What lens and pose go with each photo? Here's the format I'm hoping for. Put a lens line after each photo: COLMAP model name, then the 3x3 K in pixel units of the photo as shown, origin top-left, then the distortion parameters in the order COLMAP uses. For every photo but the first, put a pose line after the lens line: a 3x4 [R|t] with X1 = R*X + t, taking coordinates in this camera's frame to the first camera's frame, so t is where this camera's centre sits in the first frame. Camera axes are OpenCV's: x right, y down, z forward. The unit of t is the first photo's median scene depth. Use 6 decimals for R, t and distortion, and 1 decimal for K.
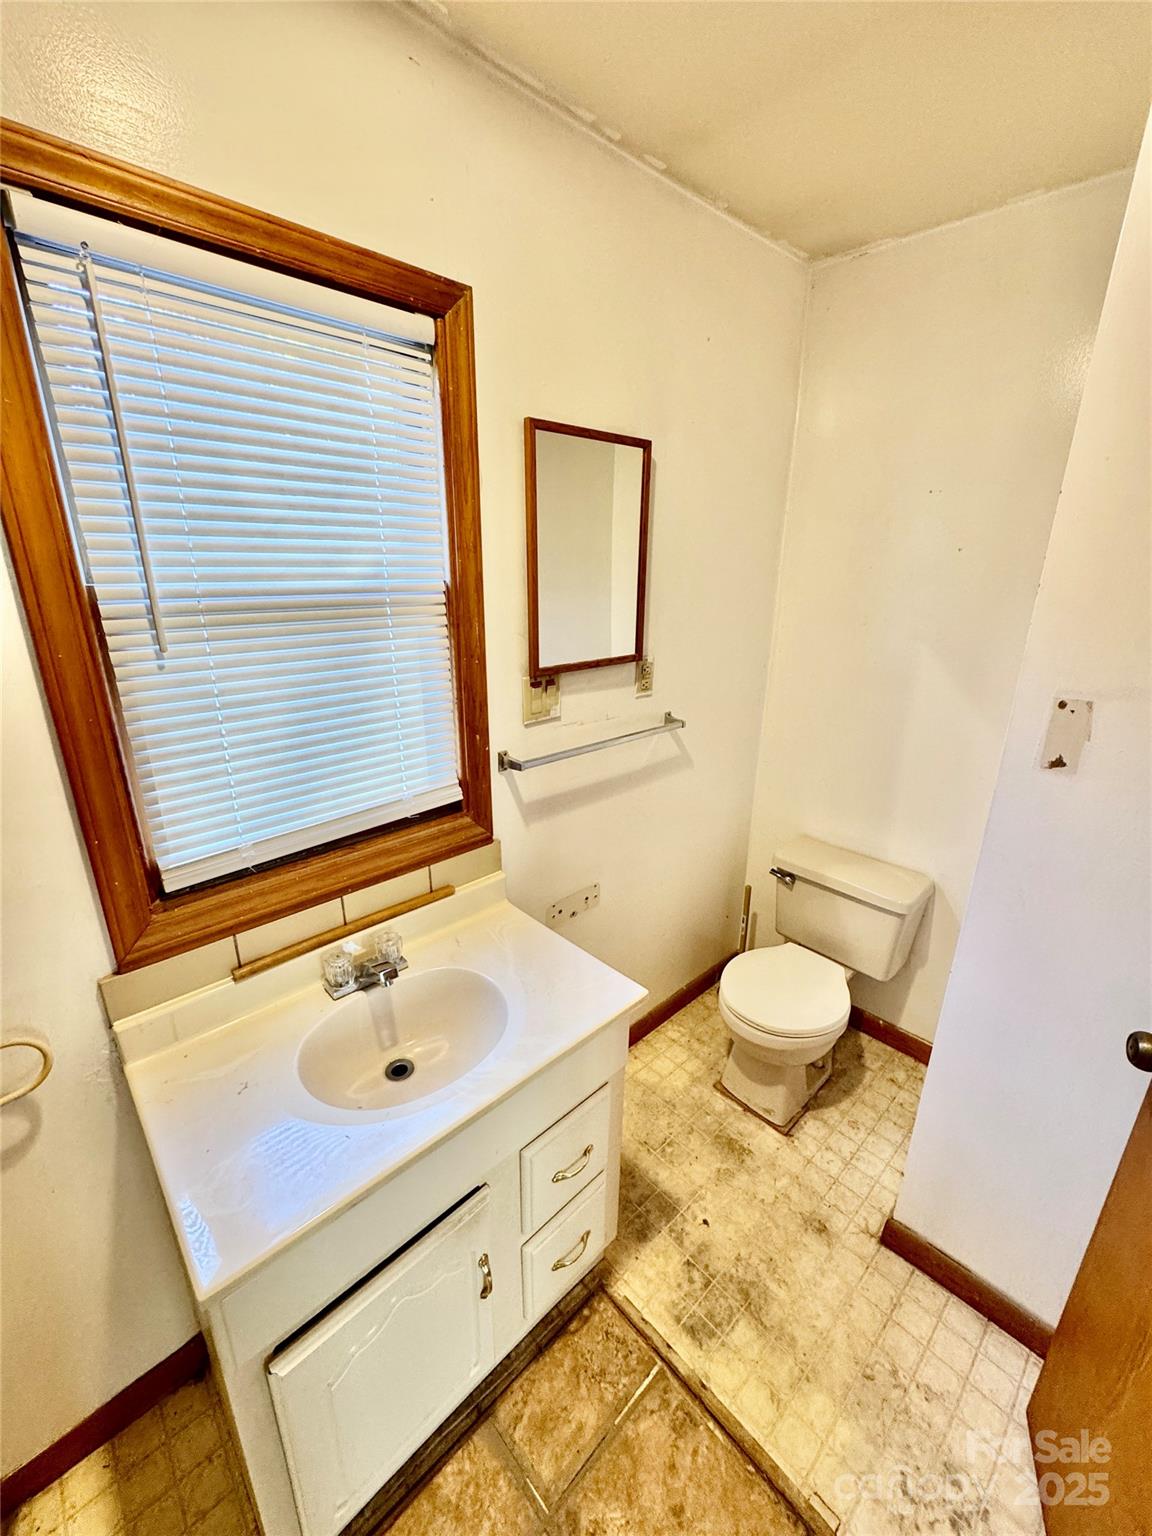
lens RADIAL K [[610.6, 0, 576.7], [0, 610.6, 762.3], [0, 0, 1]] dist [-0.003416, -0.000246]
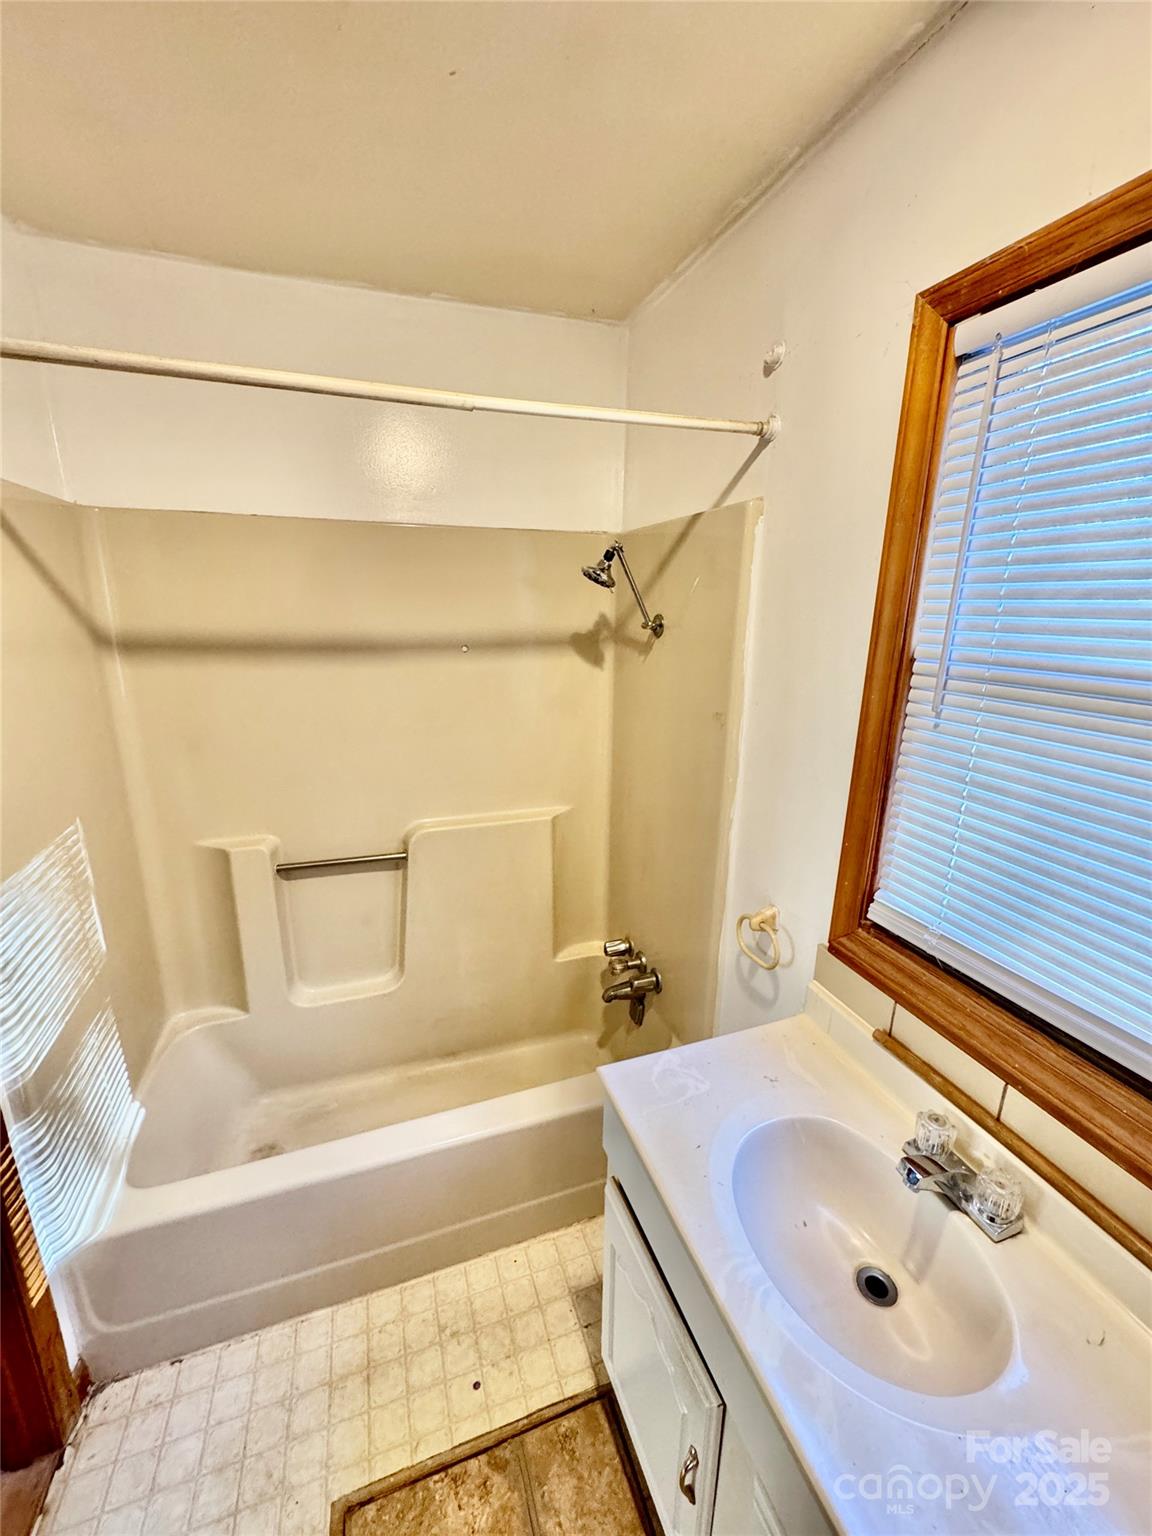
lens RADIAL K [[610.6, 0, 576.1], [0, 610.6, 764.8], [0, 0, 1]] dist [-0.003416, -0.000246]
pose [[-0.402656, 0.215154, -0.889706, 0.420343], [-0.302644, 0.886026, 0.351232, -0.235738], [0.863872, 0.410690, -0.291649, 0.689024]]
